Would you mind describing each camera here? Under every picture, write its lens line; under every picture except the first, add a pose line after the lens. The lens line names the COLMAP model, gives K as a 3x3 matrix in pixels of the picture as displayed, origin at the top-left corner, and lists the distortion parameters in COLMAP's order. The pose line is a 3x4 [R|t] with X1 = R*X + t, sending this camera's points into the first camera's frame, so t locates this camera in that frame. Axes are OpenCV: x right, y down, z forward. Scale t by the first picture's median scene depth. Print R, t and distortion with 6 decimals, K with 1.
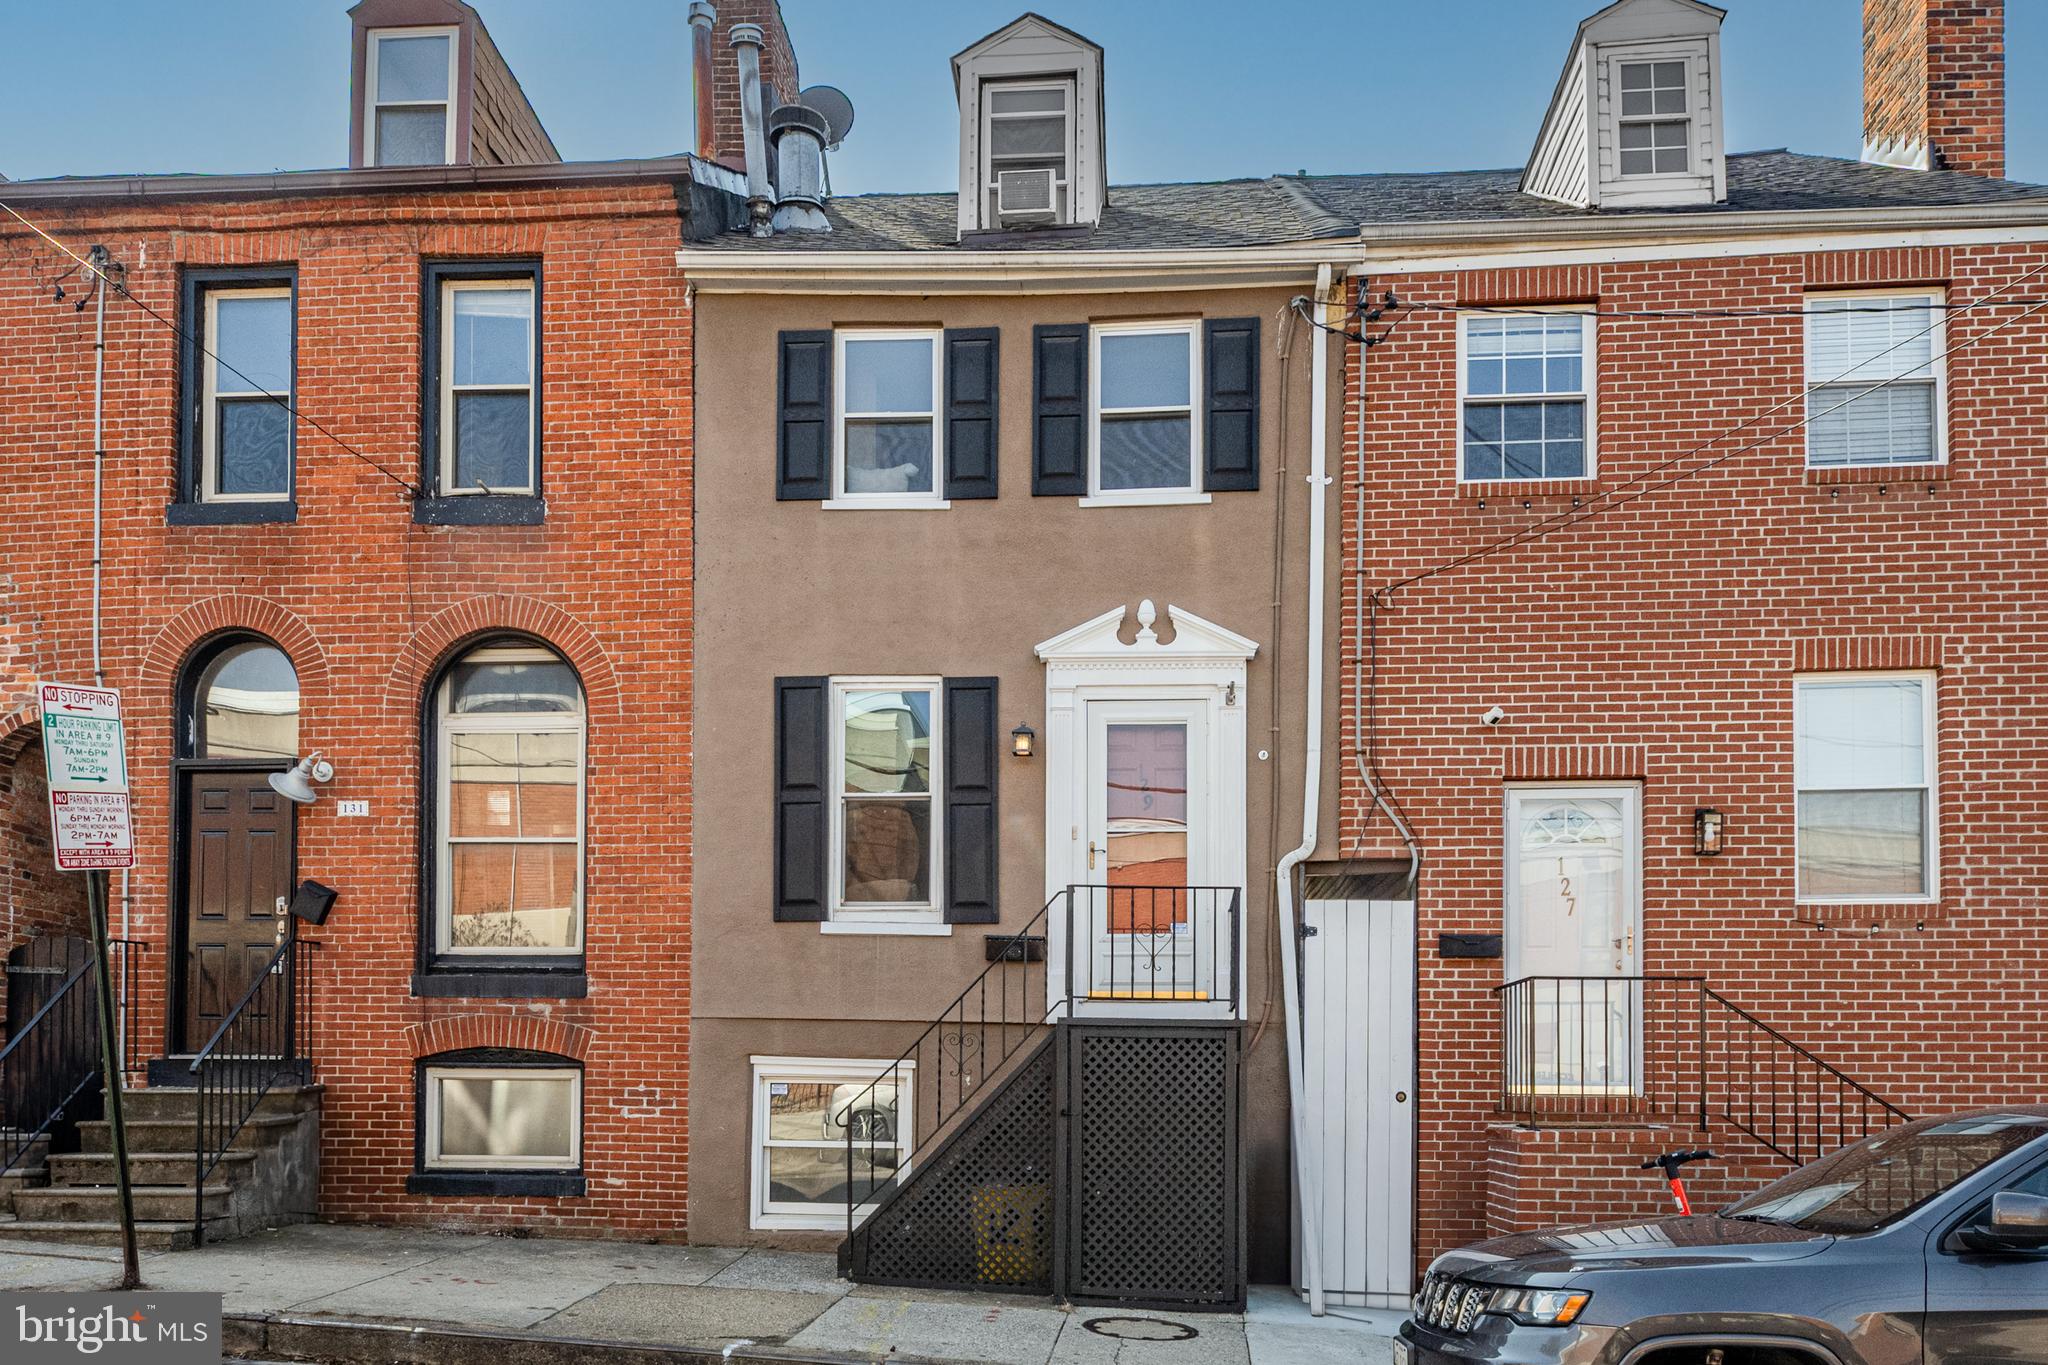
lens RADIAL K [[893.3, 0, 1024.0], [0, 893.3, 682.5], [0, 0, 1]] dist [-0.000033, 0.000276]
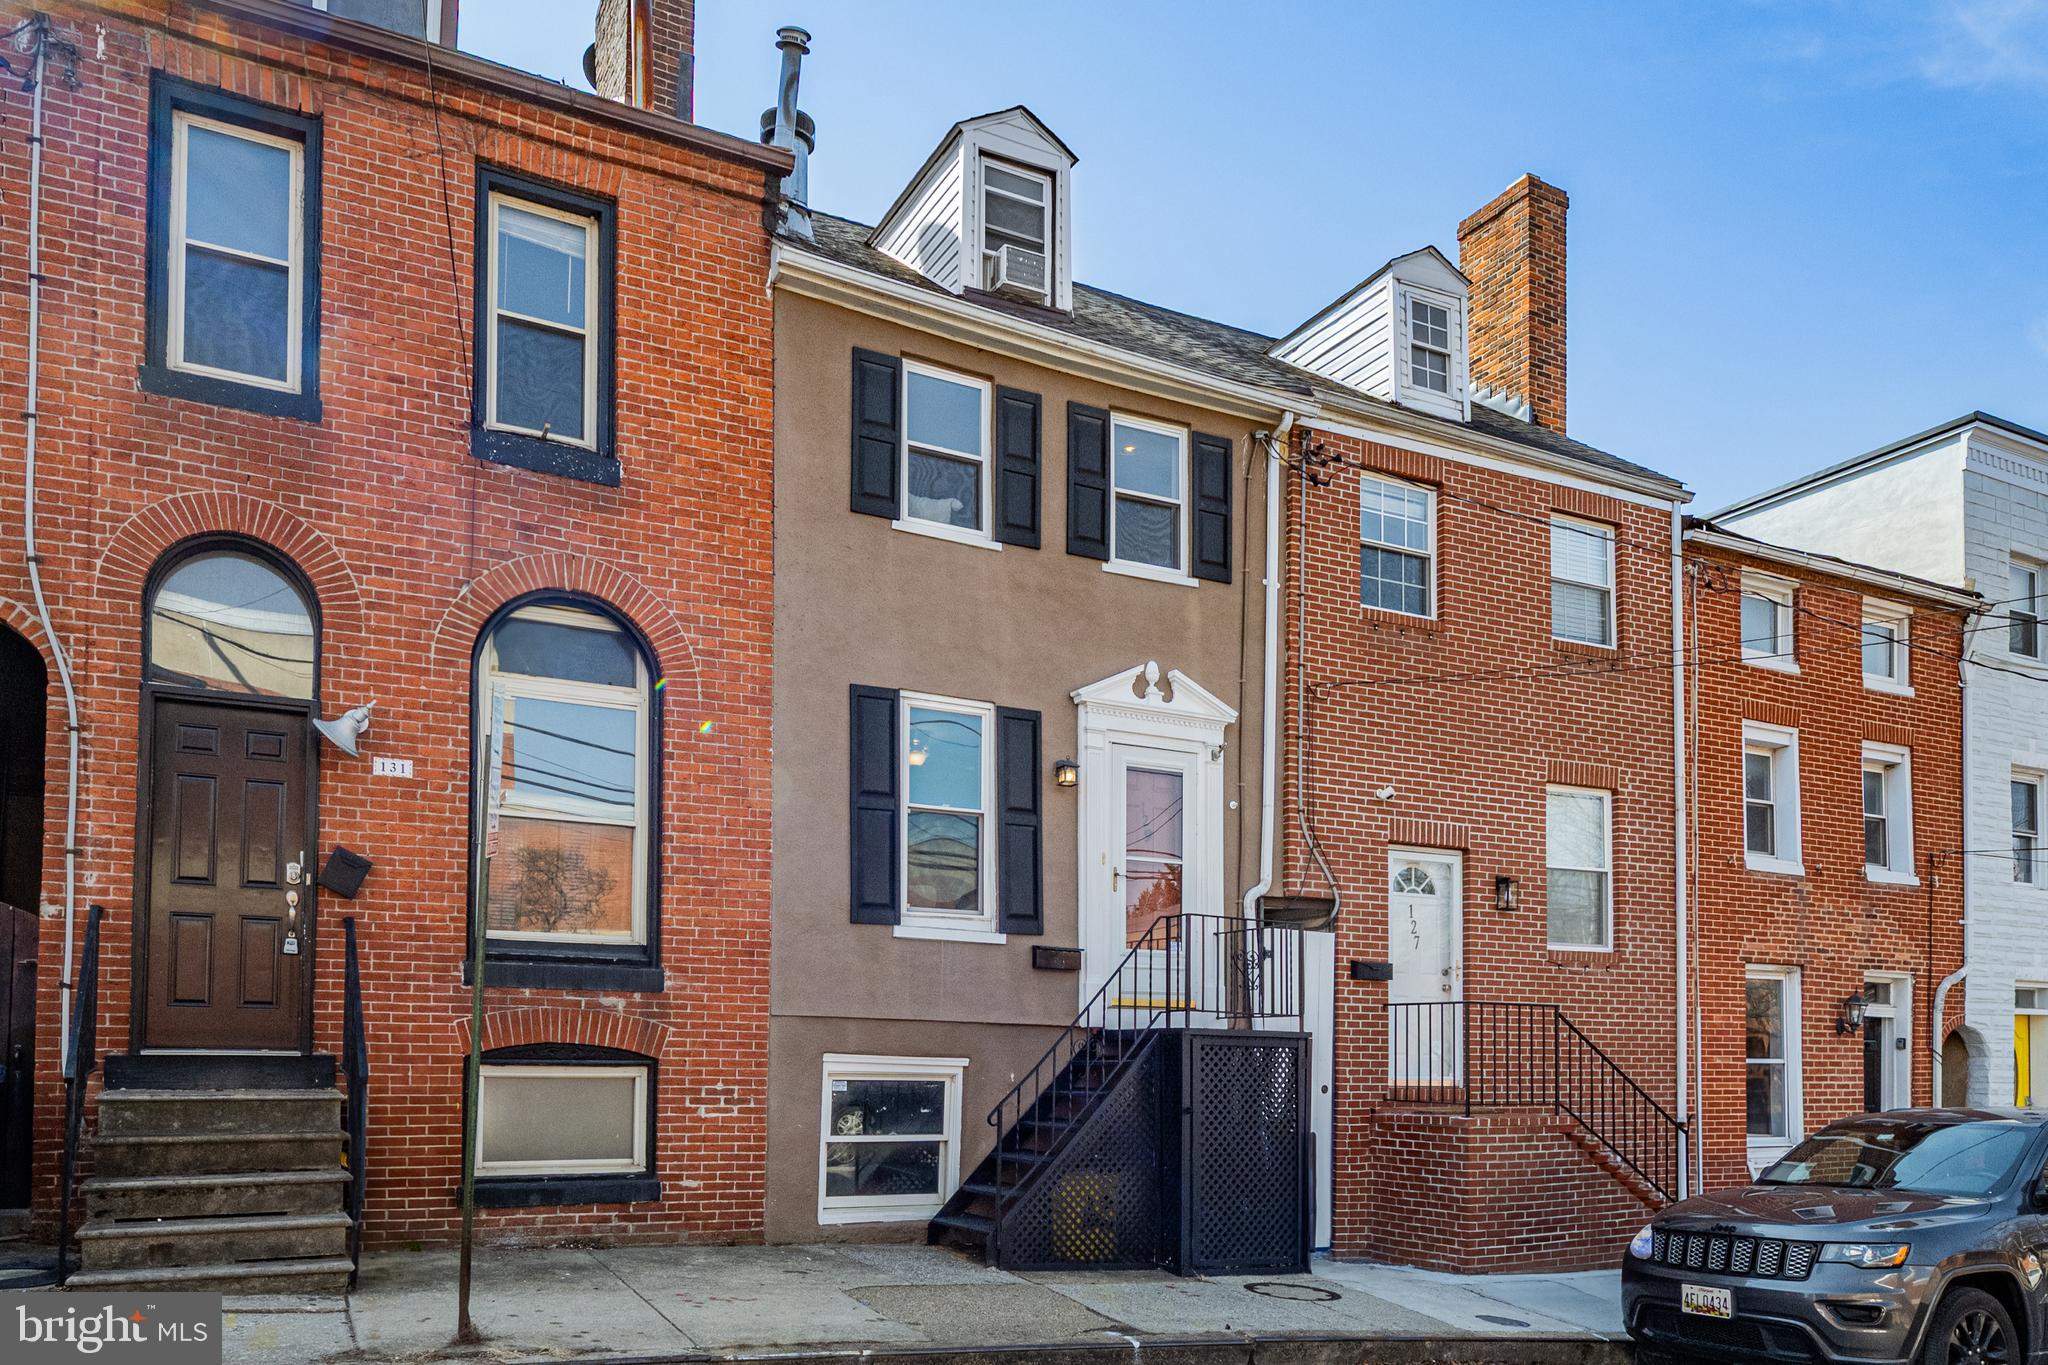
lens RADIAL K [[813.5, 0, 1022.3], [0, 813.5, 686.5], [0, 0, 1]] dist [0.000286, -0.000388]
pose [[0.939759, 0.146995, 0.308618, -0.376760], [-0.144599, 0.989012, -0.030754, -0.002637], [-0.309748, -0.015724, 0.950689, 0.041418]]
